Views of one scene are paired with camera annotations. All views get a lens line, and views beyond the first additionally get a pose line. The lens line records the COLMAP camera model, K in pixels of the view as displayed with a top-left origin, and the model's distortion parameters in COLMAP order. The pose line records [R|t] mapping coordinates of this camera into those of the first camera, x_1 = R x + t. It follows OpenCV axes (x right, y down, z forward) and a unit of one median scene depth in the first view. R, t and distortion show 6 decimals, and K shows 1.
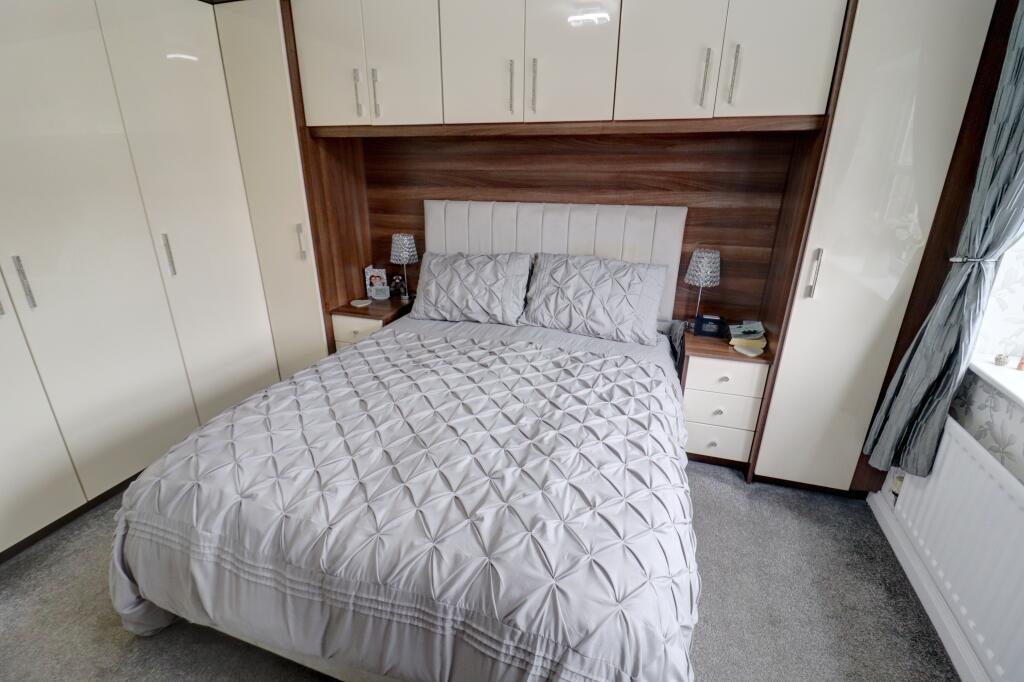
lens RADIAL K [[479.6, 0, 508.8], [0, 479.6, 343.3], [0, 0, 1]] dist [0.000828, -0.014423]
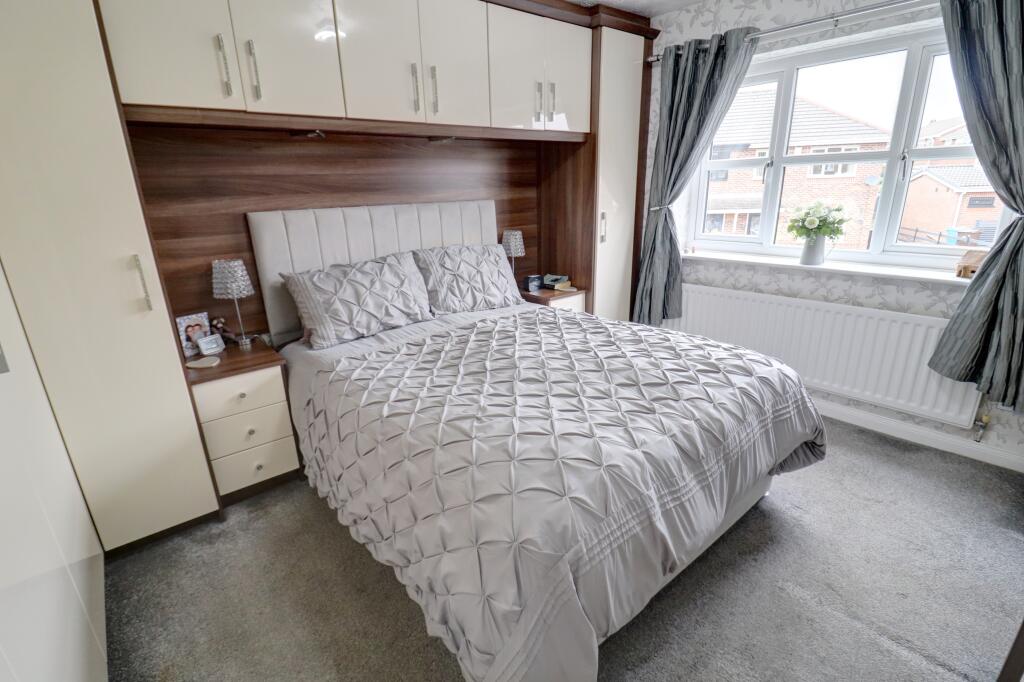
lens RADIAL K [[479.6, 0, 508.8], [0, 479.6, 343.3], [0, 0, 1]] dist [0.000828, -0.014423]
pose [[0.522209, -0.278429, 0.806086, -0.767456], [0.332402, 0.936902, 0.108272, -0.047199], [-0.785370, 0.211404, 0.581809, 0.294419]]
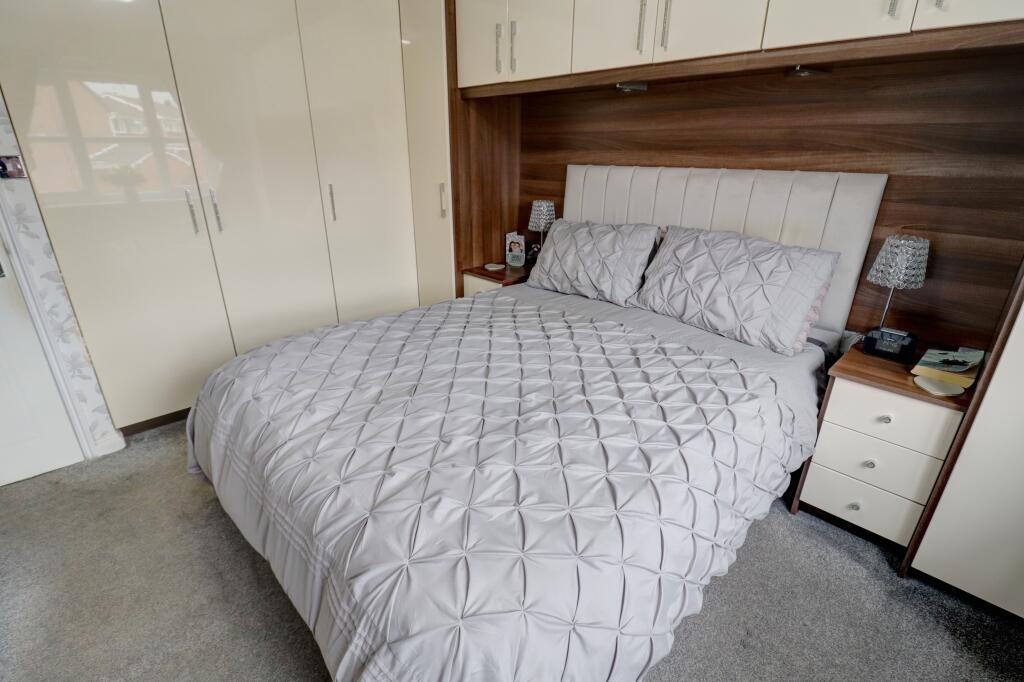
lens RADIAL K [[479.6, 0, 508.8], [0, 479.6, 343.3], [0, 0, 1]] dist [0.000828, -0.014423]
pose [[0.884560, 0.174114, -0.432710, 0.226083], [-0.165876, 0.984495, 0.057052, 0.015528], [0.435934, 0.021311, 0.899726, 0.126222]]
